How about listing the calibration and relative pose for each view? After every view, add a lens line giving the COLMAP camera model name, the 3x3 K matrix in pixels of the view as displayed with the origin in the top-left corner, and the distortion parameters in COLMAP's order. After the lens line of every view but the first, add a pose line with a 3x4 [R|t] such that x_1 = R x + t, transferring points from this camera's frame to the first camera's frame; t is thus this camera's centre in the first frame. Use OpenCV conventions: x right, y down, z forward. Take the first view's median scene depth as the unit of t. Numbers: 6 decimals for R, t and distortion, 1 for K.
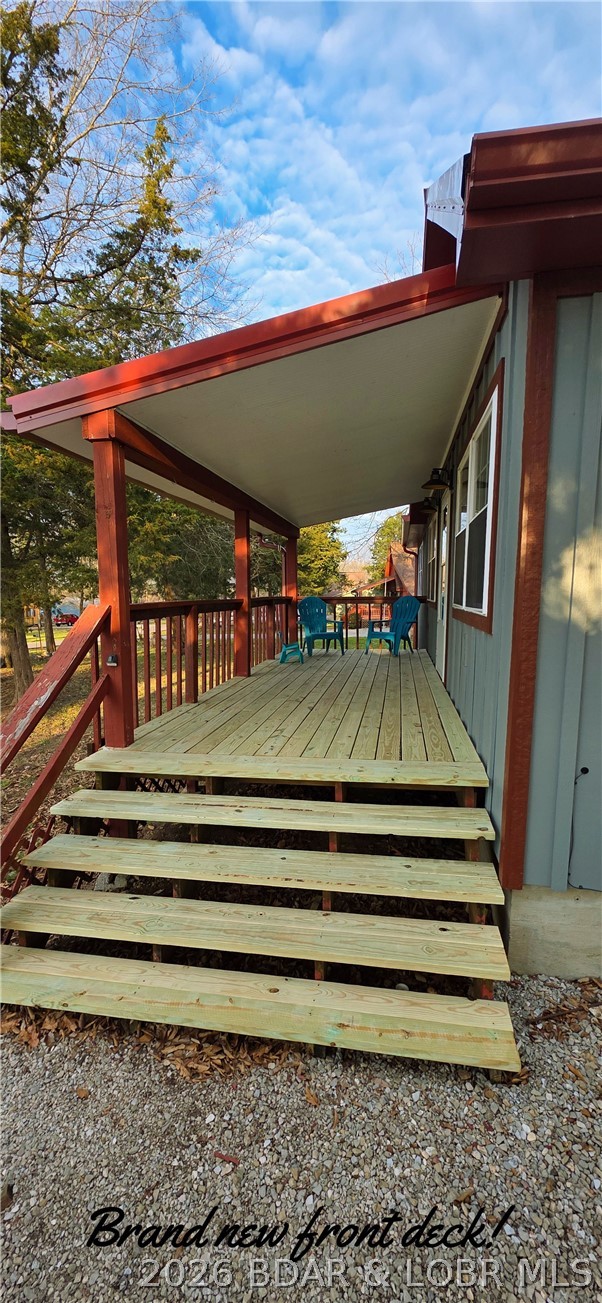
lens RADIAL K [[517.8, 0, 302.4], [0, 517.8, 653.7], [0, 0, 1]] dist [-0.001018, 0.000549]
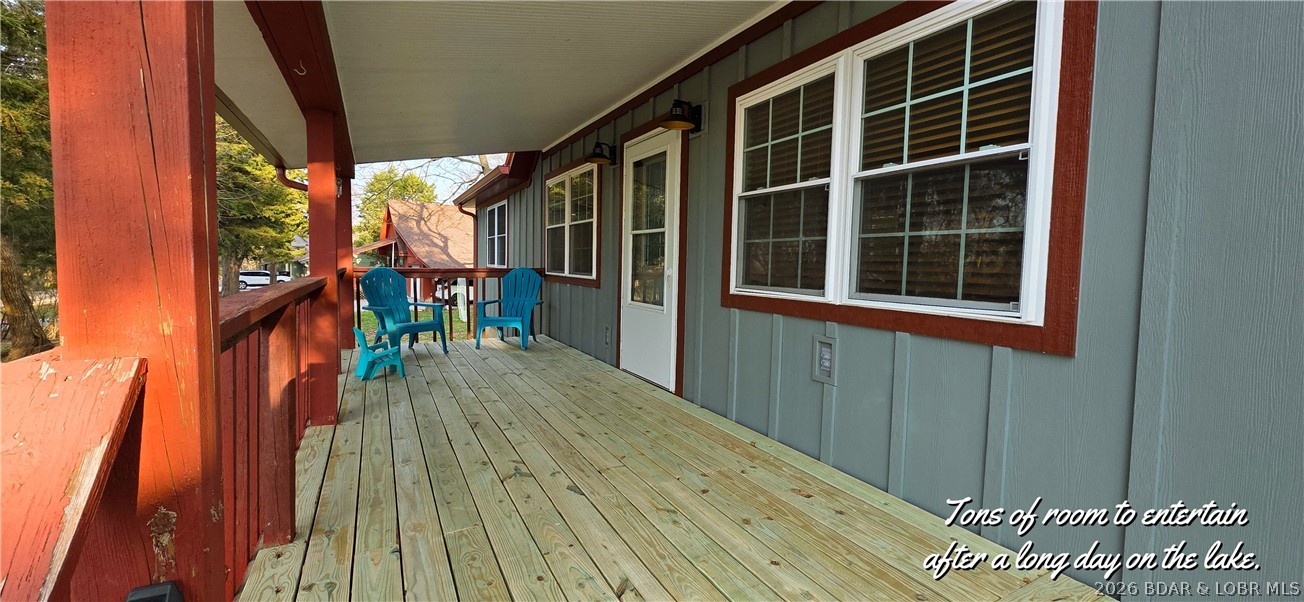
lens RADIAL K [[518.2, 0, 654.5], [0, 518.2, 290.9], [0, 0, 1]] dist [-0.001018, 0.000549]
pose [[0.780931, -0.021697, 0.624241, -0.131863], [0.055680, 0.997836, -0.034974, -0.040104], [-0.622131, 0.062070, 0.780449, 0.277943]]
